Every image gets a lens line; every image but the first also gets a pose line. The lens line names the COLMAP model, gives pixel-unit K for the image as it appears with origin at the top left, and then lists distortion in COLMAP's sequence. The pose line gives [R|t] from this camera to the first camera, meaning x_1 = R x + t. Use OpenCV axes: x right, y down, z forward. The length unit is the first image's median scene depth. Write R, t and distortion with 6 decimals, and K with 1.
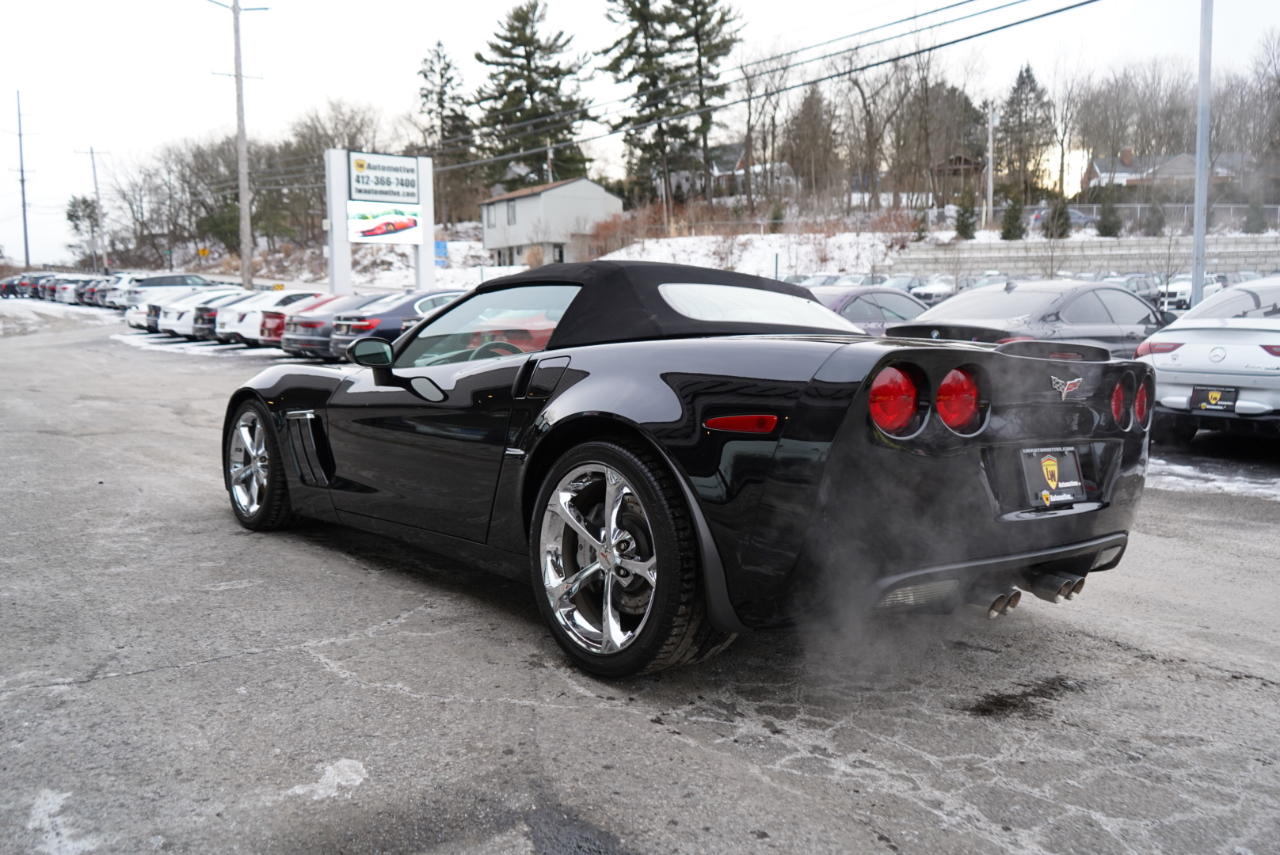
lens RADIAL K [[1036.7, 0, 639.8], [0, 1036.7, 424.0], [0, 0, 1]] dist [-0.005923, 0.003837]
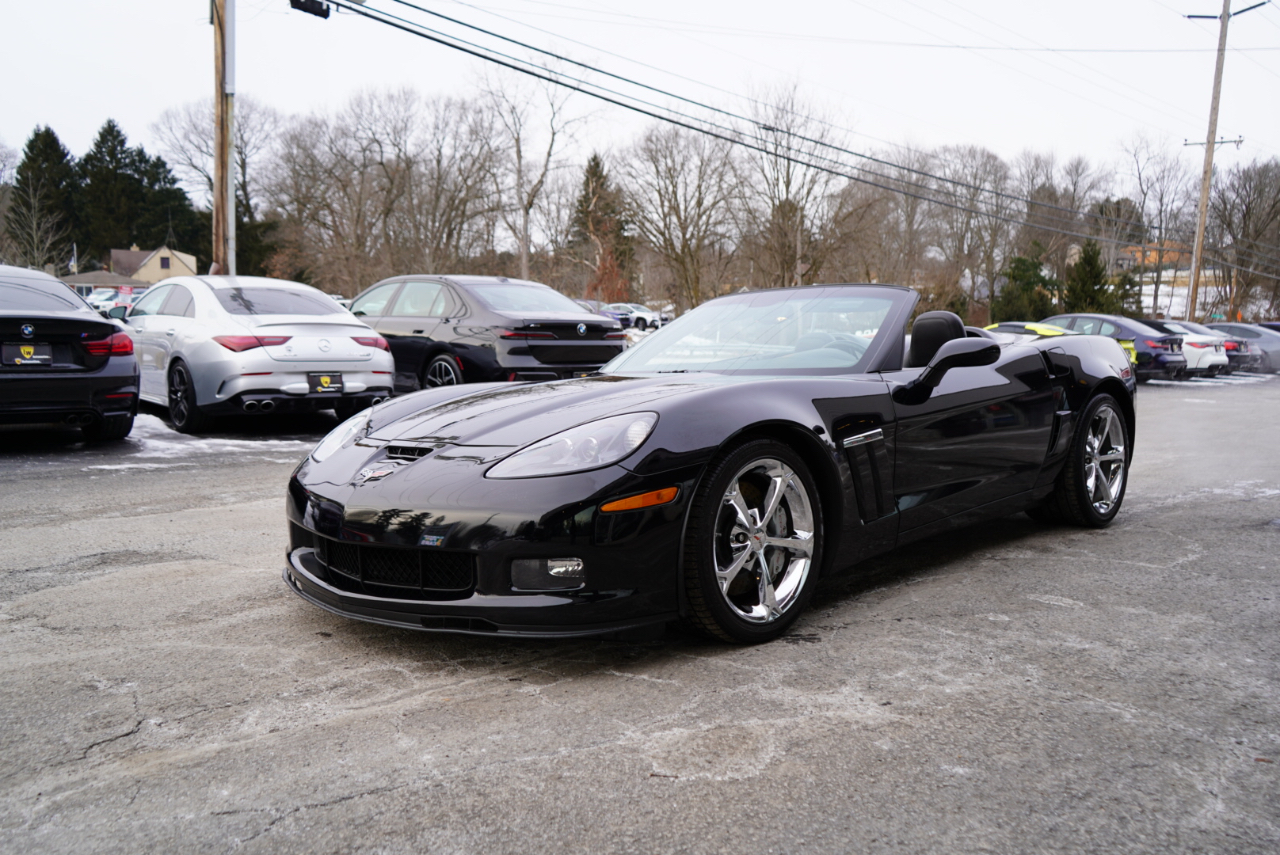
lens RADIAL K [[1039.7, 0, 640.0], [0, 1039.7, 427.5], [0, 0, 1]] dist [-0.000897, -0.001204]
pose [[-0.099044, -0.096964, 0.990348, -0.110355], [0.085166, 0.990763, 0.105522, -0.011376], [-0.991432, 0.094795, -0.089871, 0.125552]]
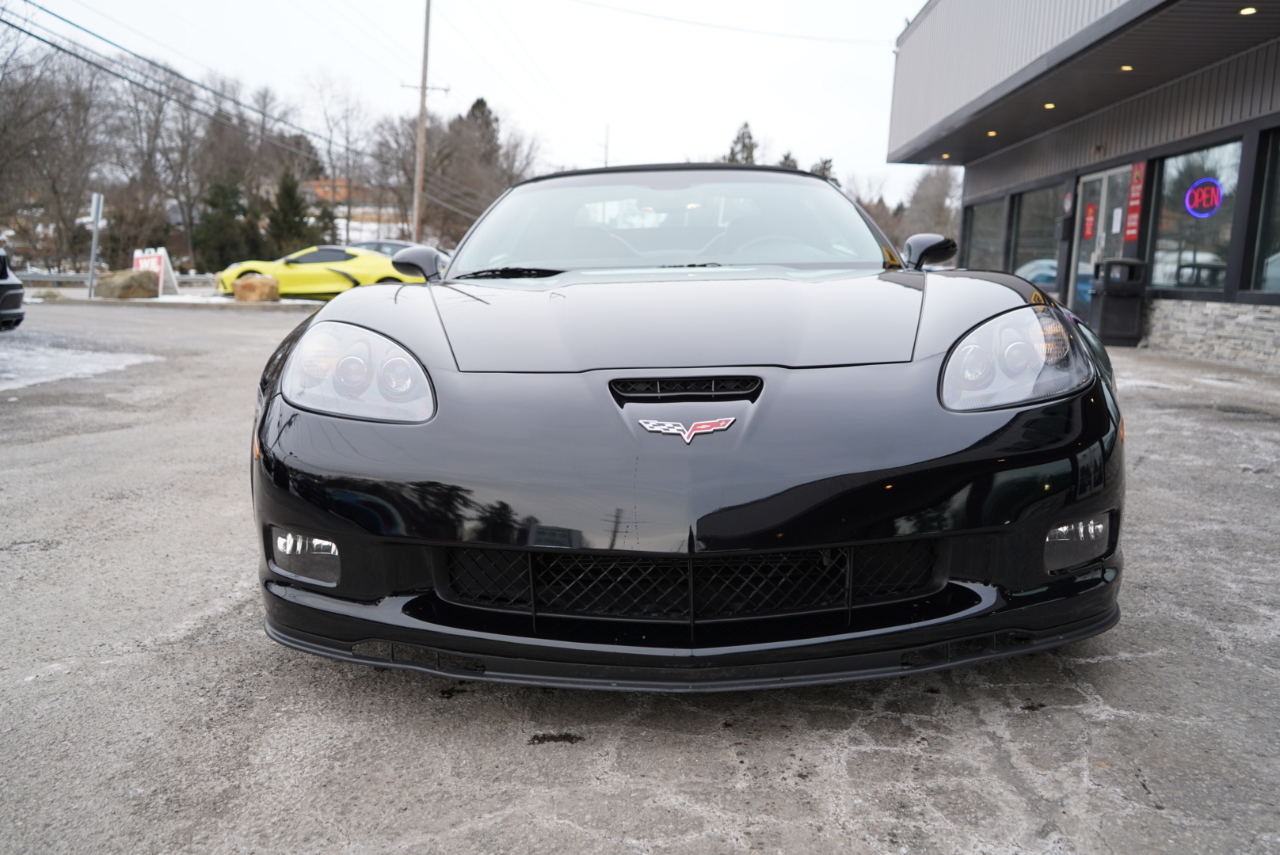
lens RADIAL K [[1036.7, 0, 639.8], [0, 1036.7, 424.0], [0, 0, 1]] dist [-0.005923, 0.003837]
pose [[-0.758105, -0.113455, 0.642188, -0.060630], [0.035053, 0.976237, 0.213852, -0.010795], [-0.651190, 0.184633, -0.736113, 0.169062]]
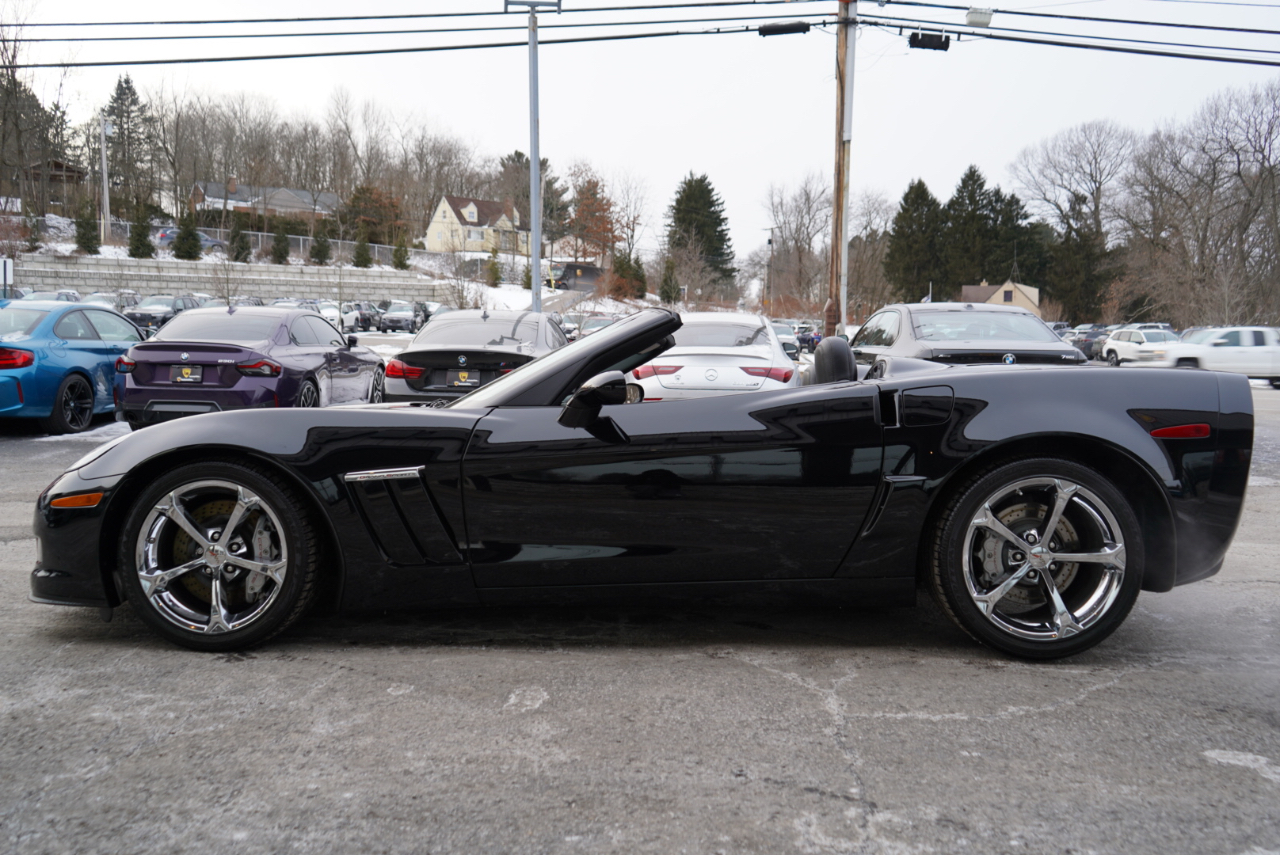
lens RADIAL K [[1039.2, 0, 641.3], [0, 1039.2, 423.7], [0, 0, 1]] dist [-0.006802, 0.001042]
pose [[0.655963, -0.049379, 0.753176, -0.077565], [0.065373, 0.997825, 0.008483, -0.003811], [-0.751957, 0.043673, 0.657764, 0.037234]]
